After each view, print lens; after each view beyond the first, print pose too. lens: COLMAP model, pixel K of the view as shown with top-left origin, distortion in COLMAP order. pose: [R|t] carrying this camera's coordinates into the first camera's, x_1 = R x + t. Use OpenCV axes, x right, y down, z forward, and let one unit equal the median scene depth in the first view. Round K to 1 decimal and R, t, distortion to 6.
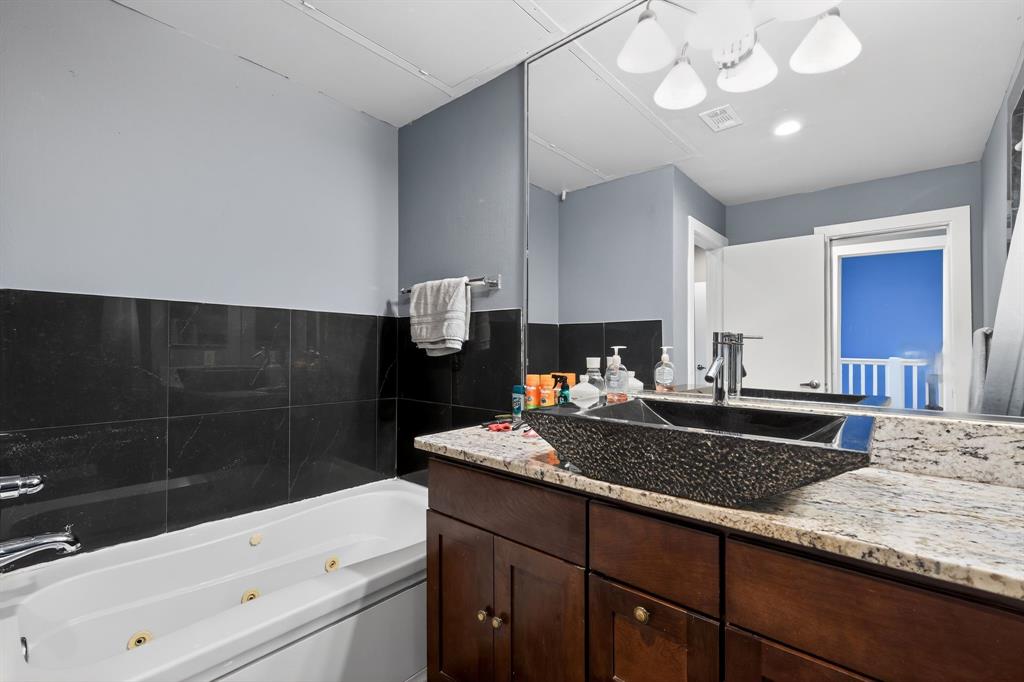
lens RADIAL K [[445.2, 0, 517.1], [0, 445.2, 343.0], [0, 0, 1]] dist [0.001049, -0.000077]
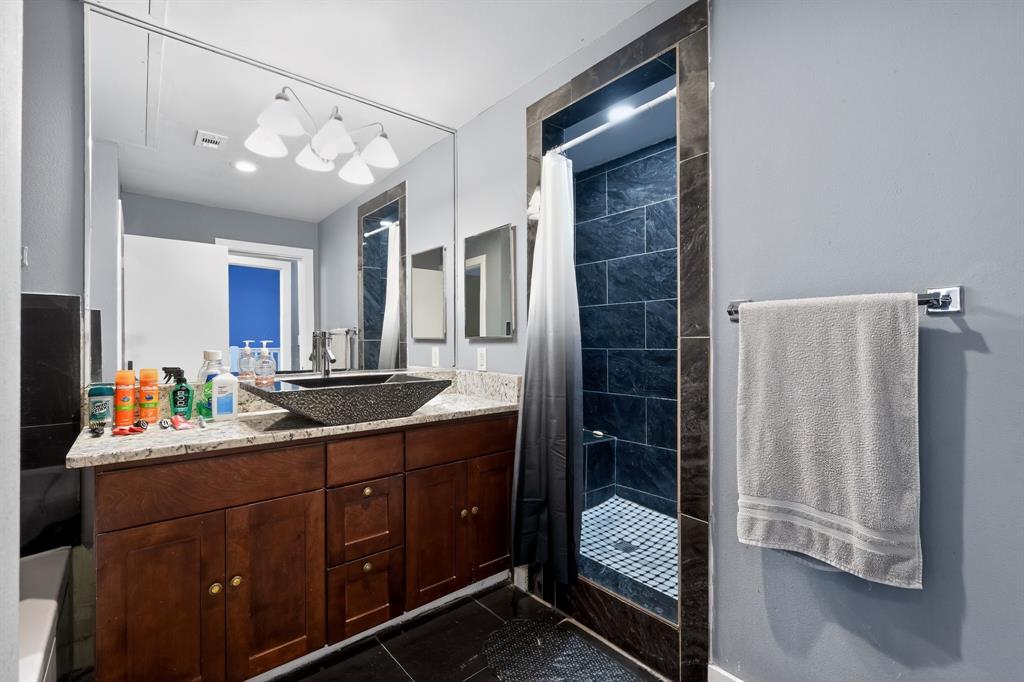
lens RADIAL K [[458.8, 0, 515.3], [0, 458.8, 335.9], [0, 0, 1]] dist [0.001426, 0.000102]
pose [[0.156077, 0.005586, 0.987729, -0.974632], [-0.006093, 0.999970, -0.004692, -0.003770], [-0.987726, -0.005286, 0.156106, 0.094605]]
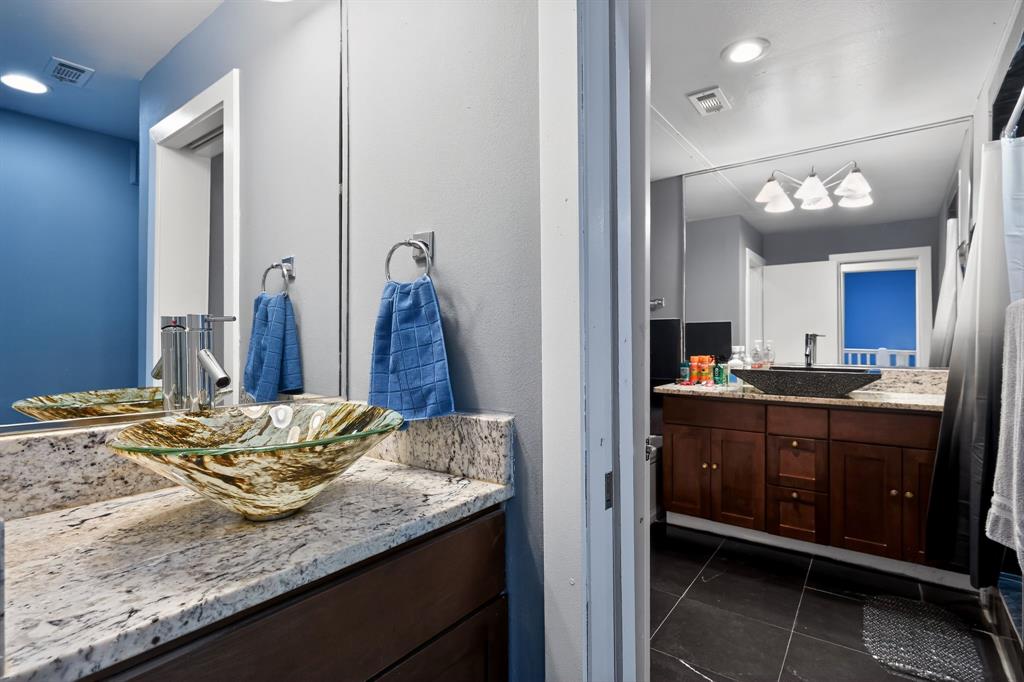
lens RADIAL K [[490.9, 0, 514.8], [0, 490.9, 335.9], [0, 0, 1]] dist [-0.000010, -0.000073]
pose [[0.997875, -0.002533, 0.065109, -1.040065], [0.002553, 0.999997, -0.000232, -0.015628], [-0.065108, 0.000397, 0.997878, -1.181687]]
